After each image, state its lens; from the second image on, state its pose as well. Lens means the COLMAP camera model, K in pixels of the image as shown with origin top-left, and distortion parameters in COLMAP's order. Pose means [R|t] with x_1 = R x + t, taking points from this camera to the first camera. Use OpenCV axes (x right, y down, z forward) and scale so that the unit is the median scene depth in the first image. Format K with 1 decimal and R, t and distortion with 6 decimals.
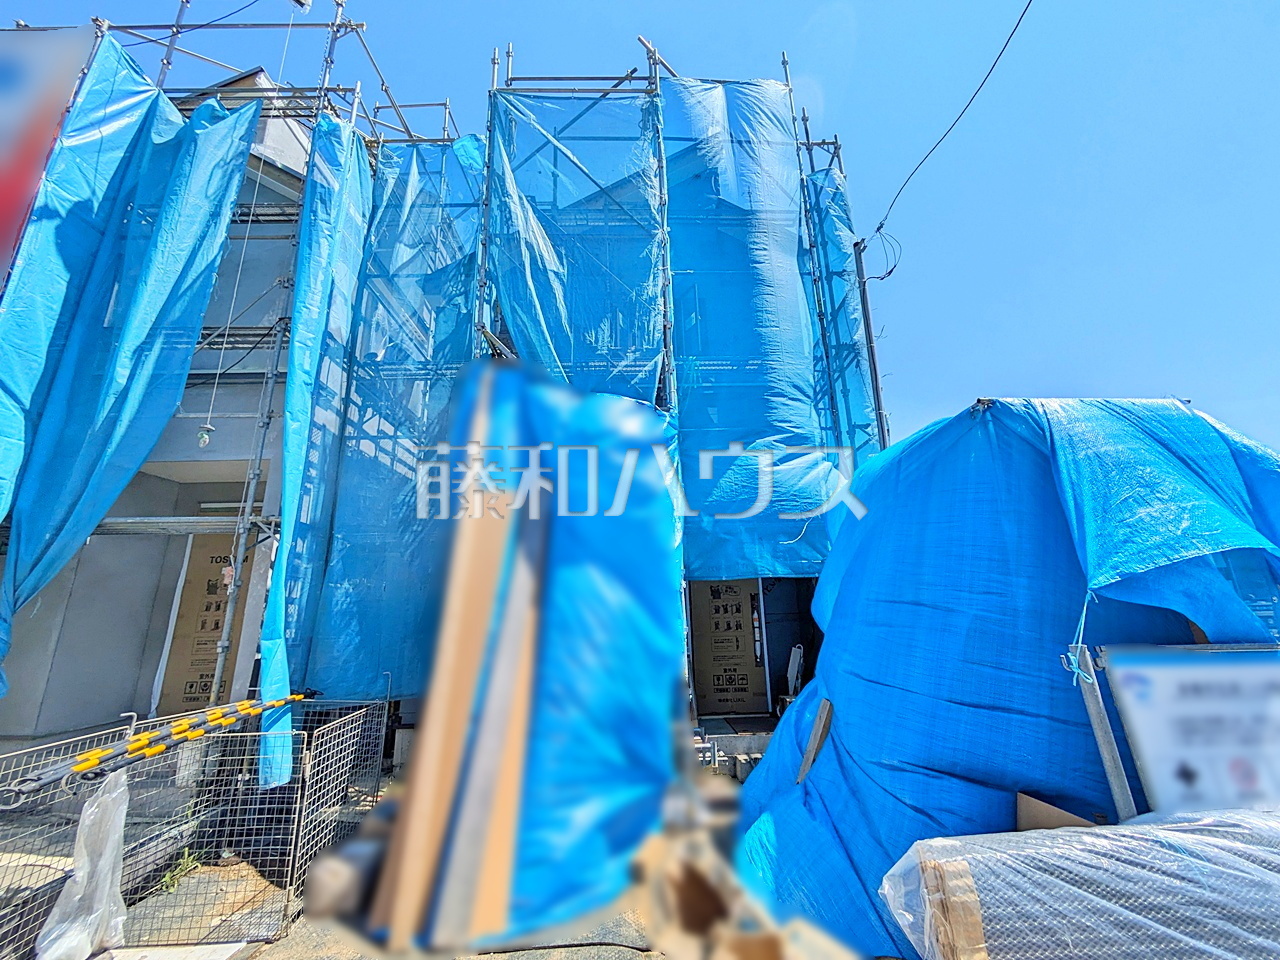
lens RADIAL K [[505.2, 0, 637.9], [0, 505.2, 480.4], [0, 0, 1]] dist [-0.004914, 0.002998]
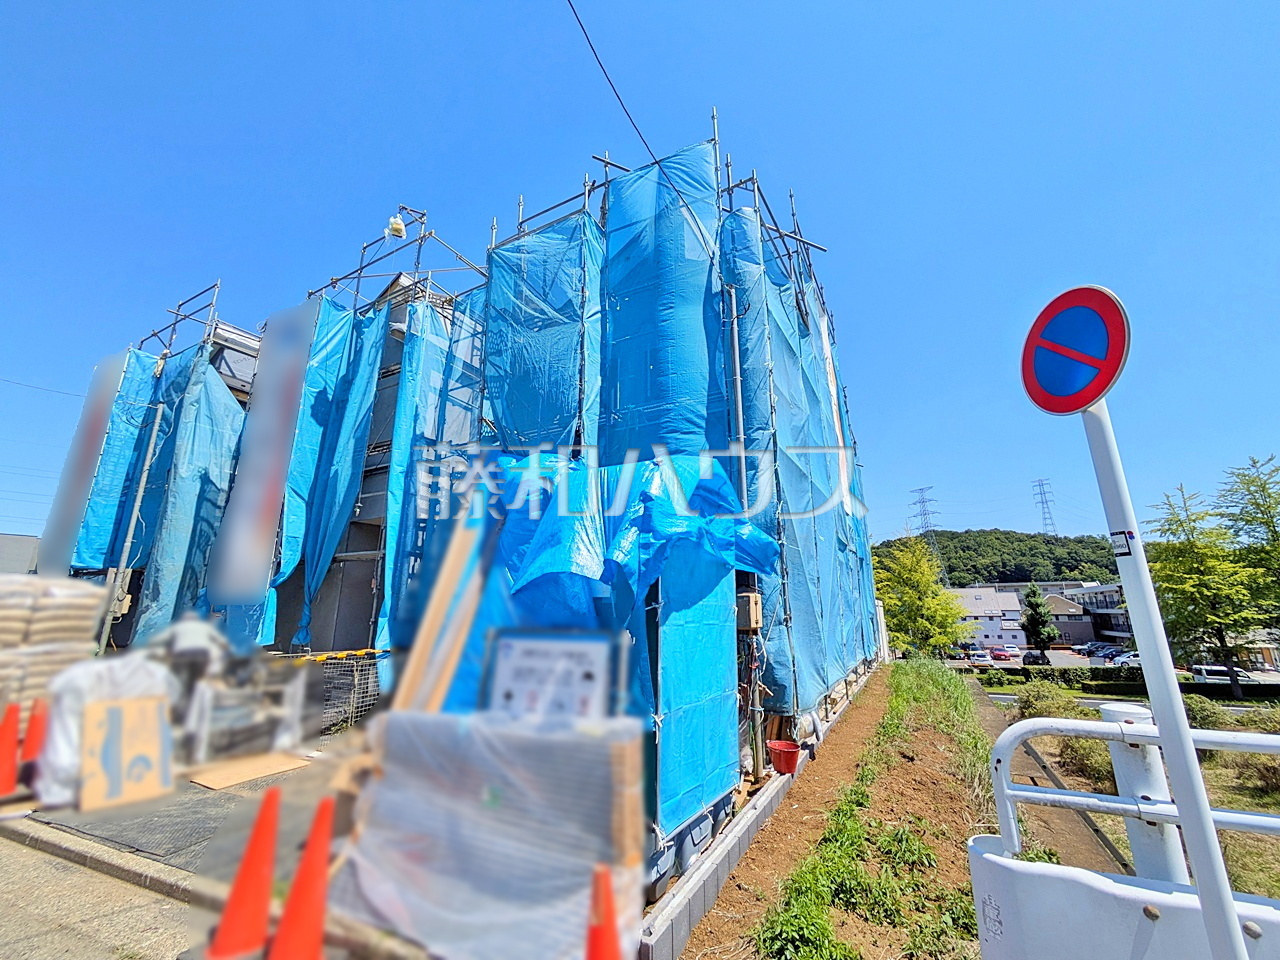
lens RADIAL K [[505.2, 0, 639.9], [0, 505.2, 480.5], [0, 0, 1]] dist [-0.004914, 0.002998]
pose [[0.872542, -0.104000, -0.477342, 0.771931], [0.110218, 0.993793, -0.015052, -0.039617], [0.475945, -0.039478, 0.878589, -0.117218]]
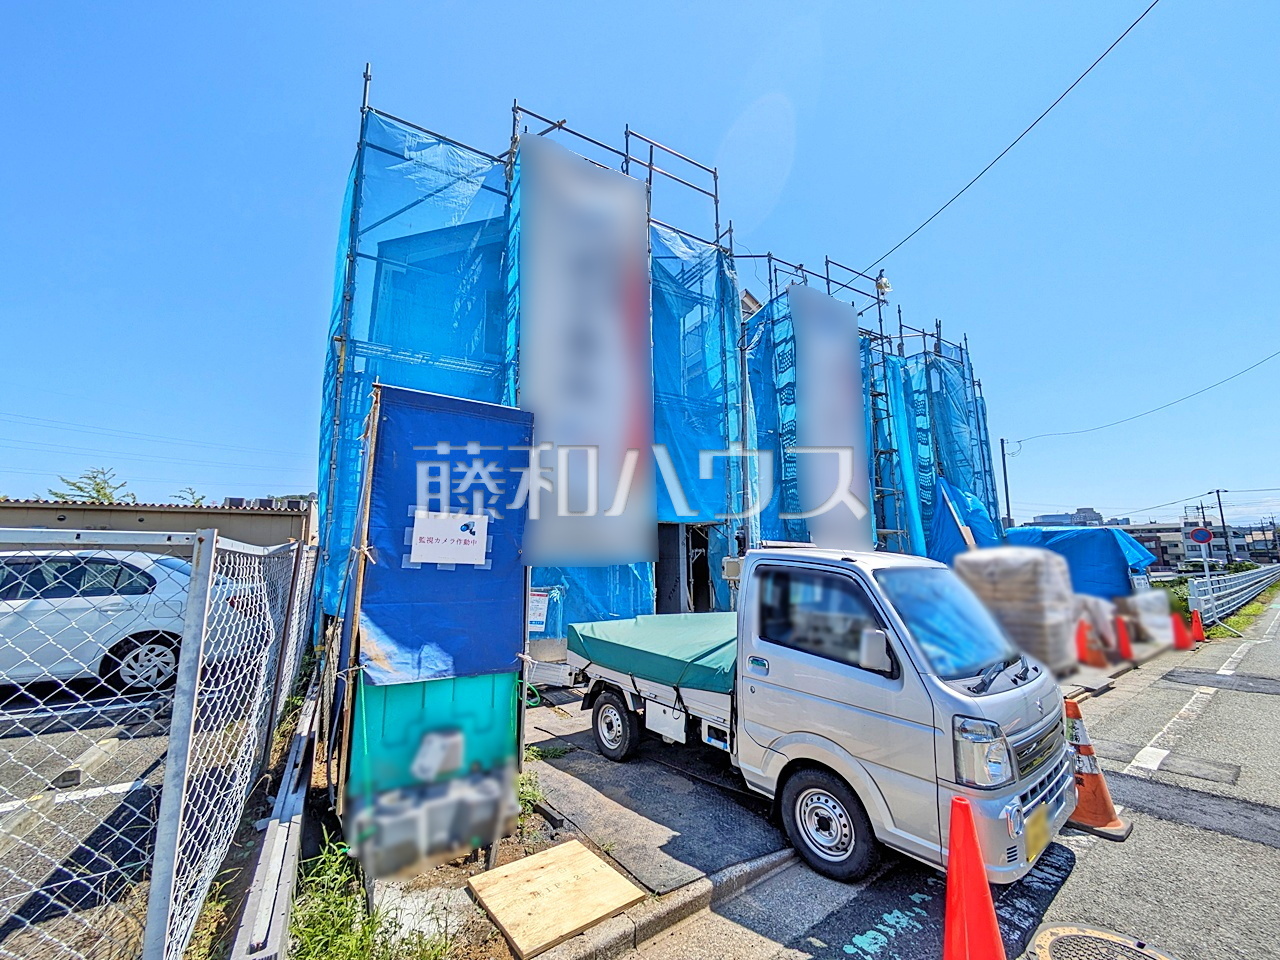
lens RADIAL K [[505.2, 0, 639.8], [0, 505.2, 478.6], [0, 0, 1]] dist [-0.004914, 0.002998]
pose [[0.874199, 0.090833, 0.476996, -2.732390], [-0.134391, 0.989234, 0.057923, -0.141895], [-0.466600, -0.114740, 0.876995, -0.569598]]
